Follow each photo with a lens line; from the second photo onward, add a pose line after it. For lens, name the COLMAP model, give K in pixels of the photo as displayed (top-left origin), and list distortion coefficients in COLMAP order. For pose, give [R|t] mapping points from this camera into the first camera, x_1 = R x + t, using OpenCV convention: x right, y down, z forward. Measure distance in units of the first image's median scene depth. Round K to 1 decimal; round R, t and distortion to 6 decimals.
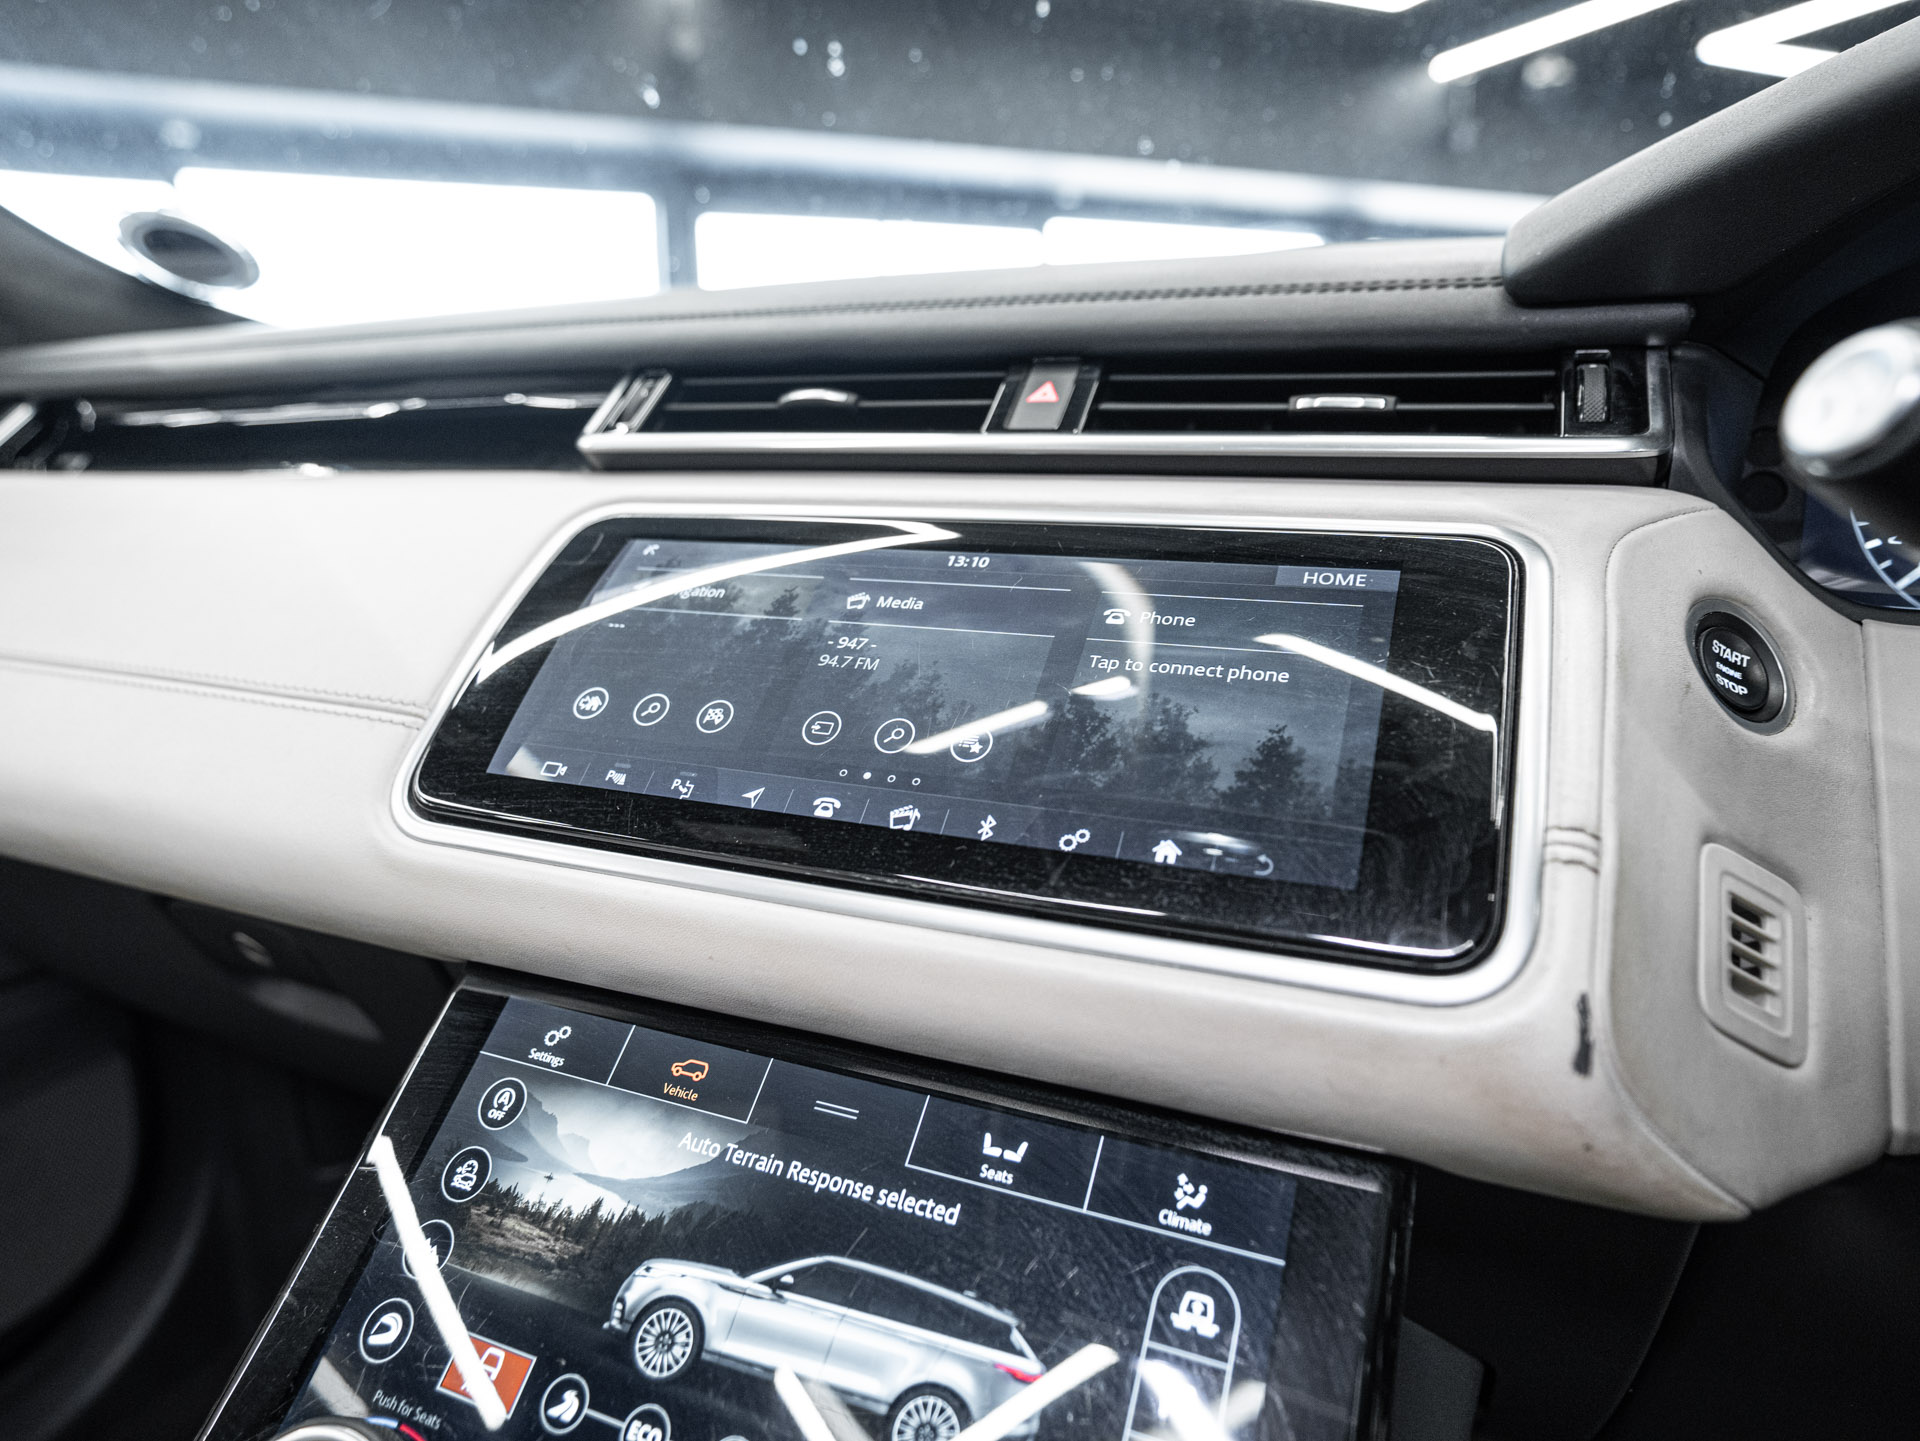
lens RADIAL K [[1216.3, 0, 958.7], [0, 1216.3, 716.4], [0, 0, 1]] dist [-0.054442, 0.054227]
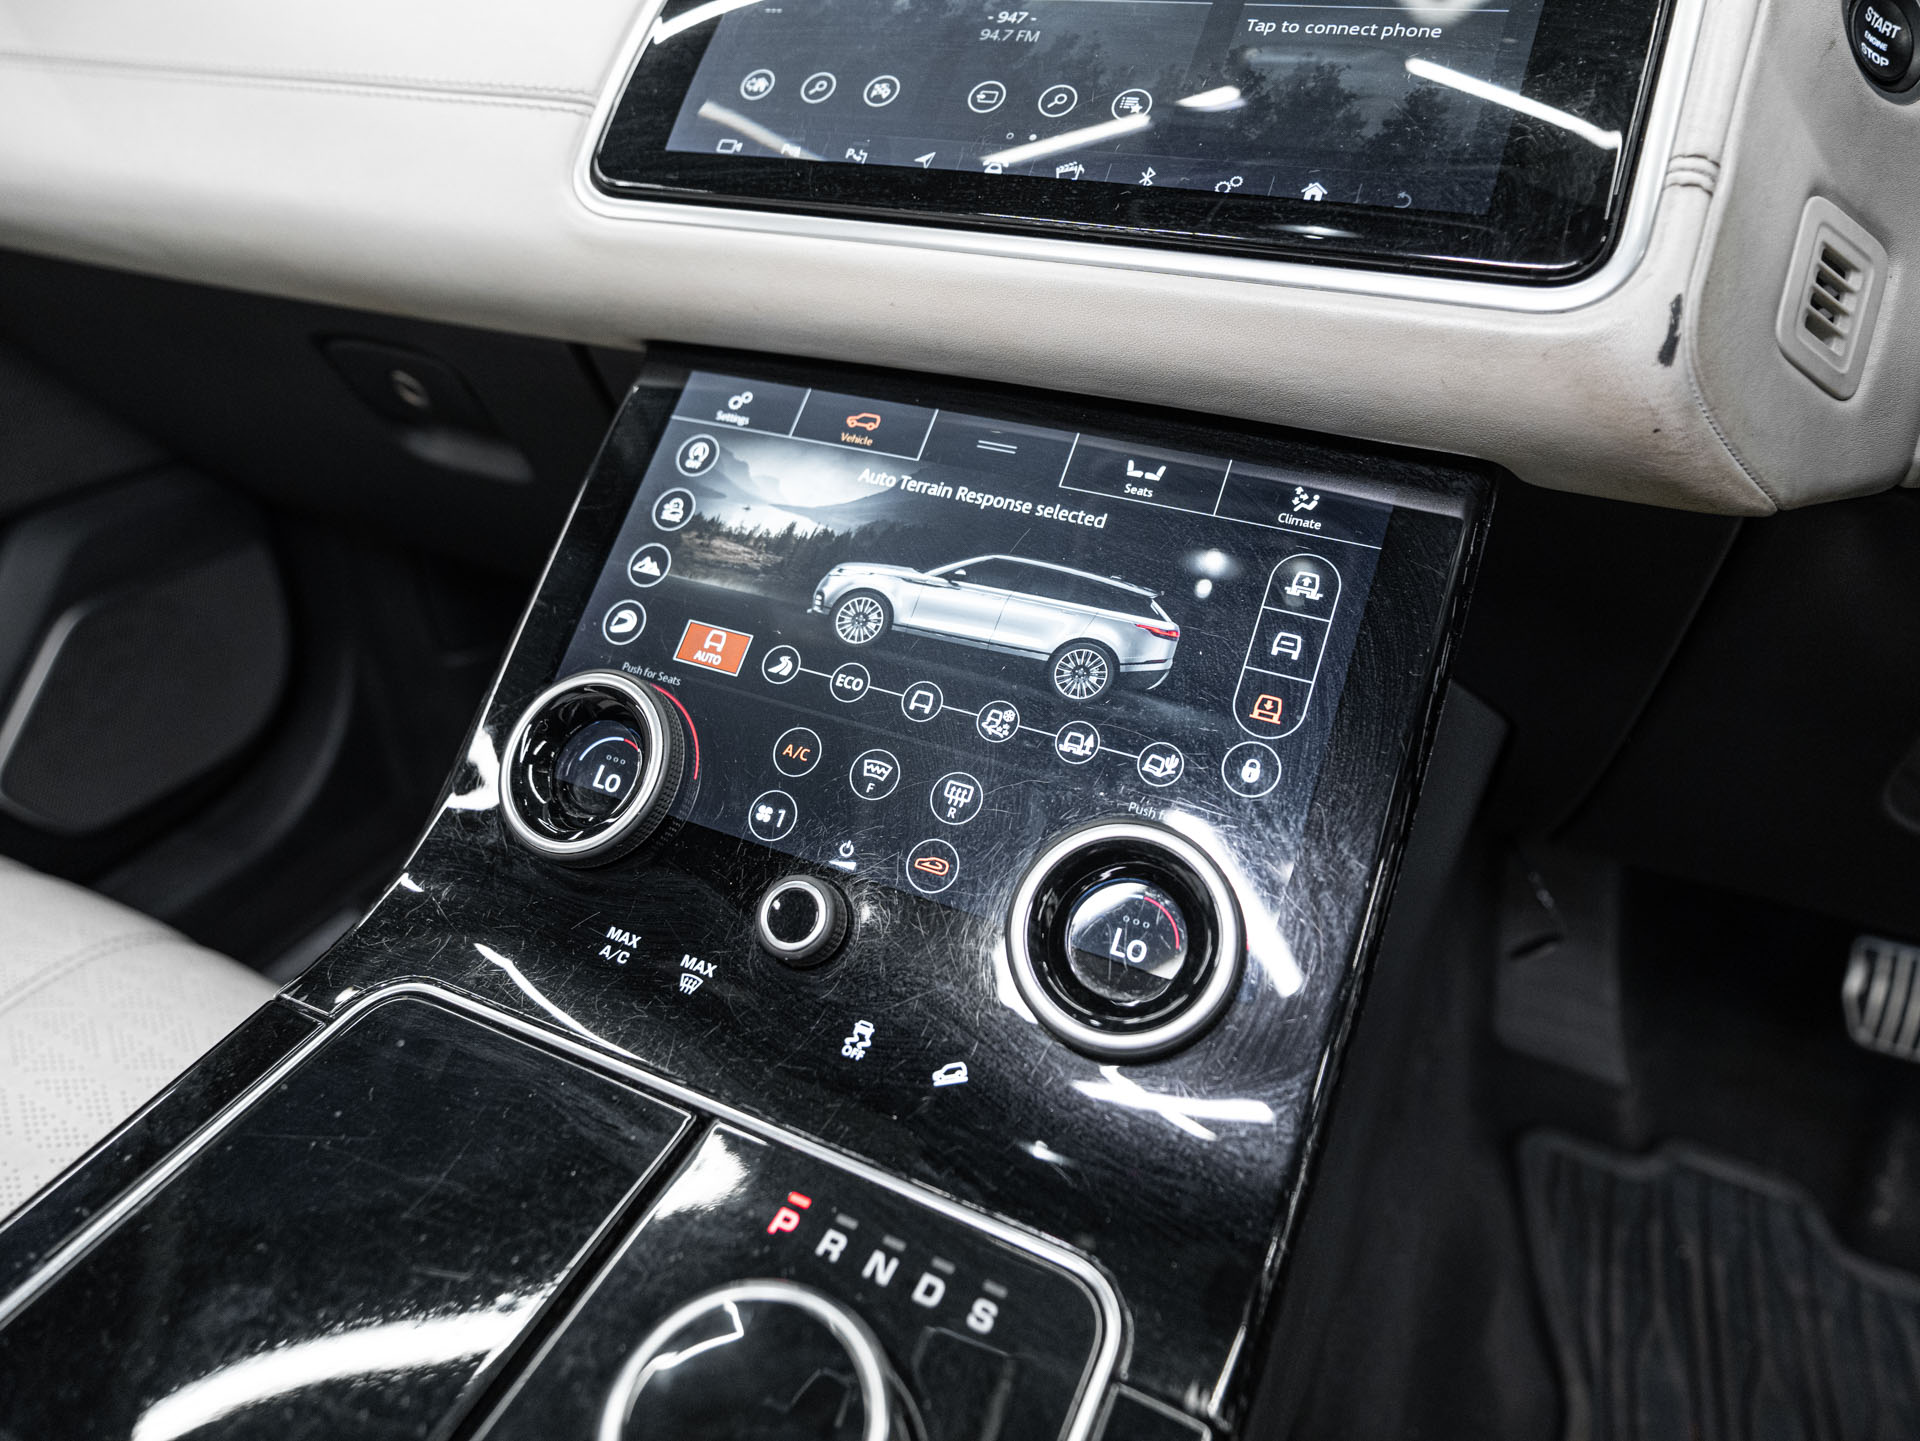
lens RADIAL K [[1216.3, 0, 958.7], [0, 1216.3, 716.4], [0, 0, 1]] dist [-0.054442, 0.054227]
pose [[0.999451, 0.026708, -0.019584, -0.113790], [-0.019055, 0.947386, 0.319525, 0.209433], [0.027087, -0.318976, 0.947376, -0.197182]]
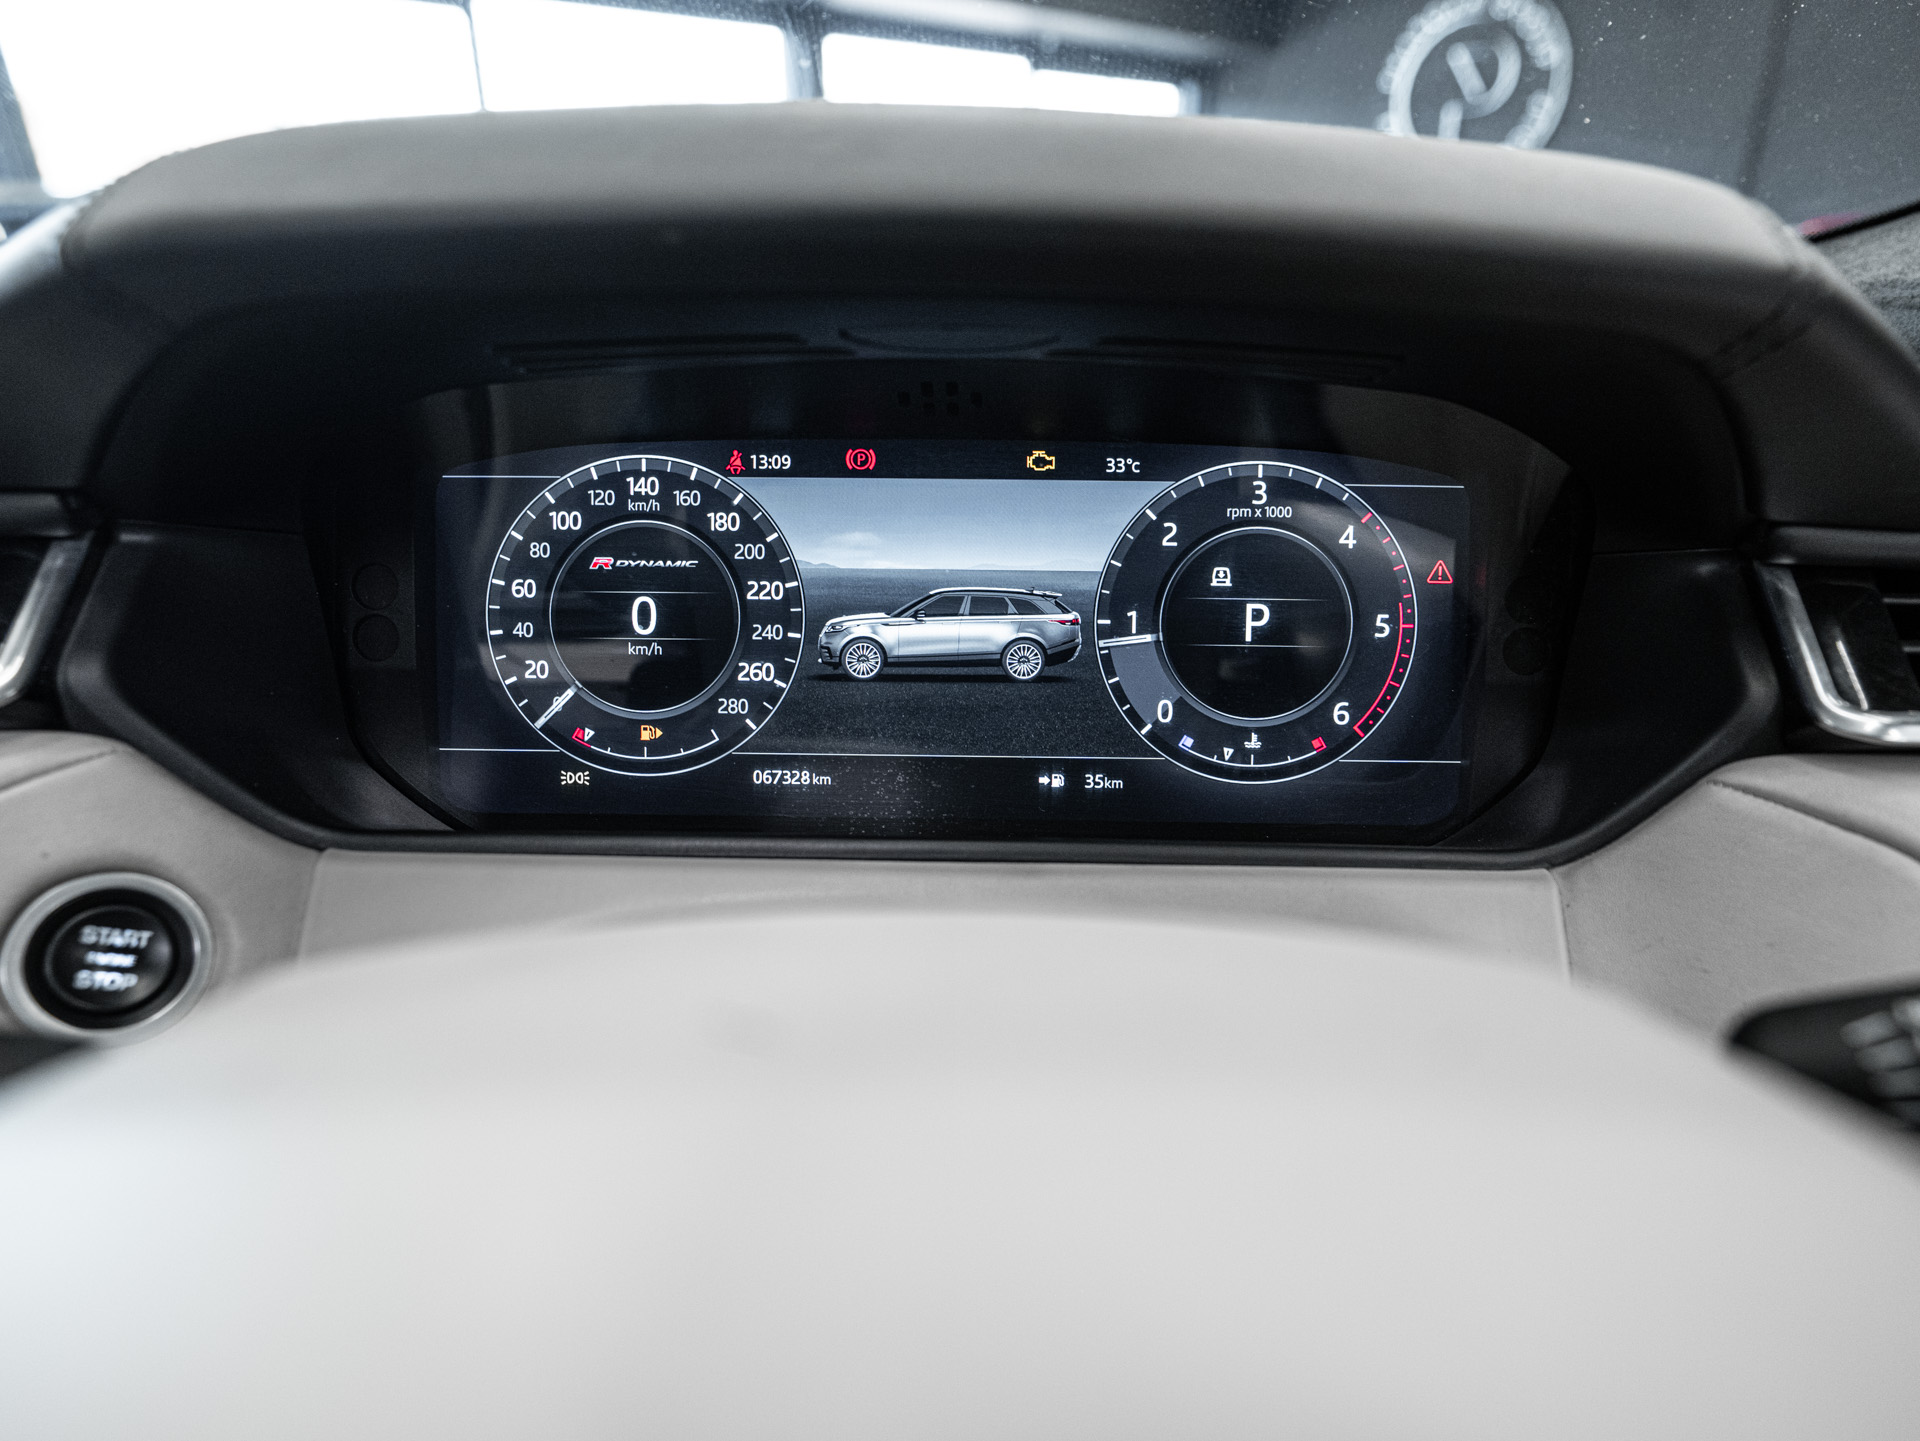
lens RADIAL K [[1216.3, 0, 958.7], [0, 1216.3, 716.4], [0, 0, 1]] dist [-0.054442, 0.054227]
pose [[0.927214, -0.144438, 0.345559, 0.993248], [0.090028, 0.981547, 0.168703, -0.316992], [-0.363550, -0.125313, 0.923108, 0.014724]]
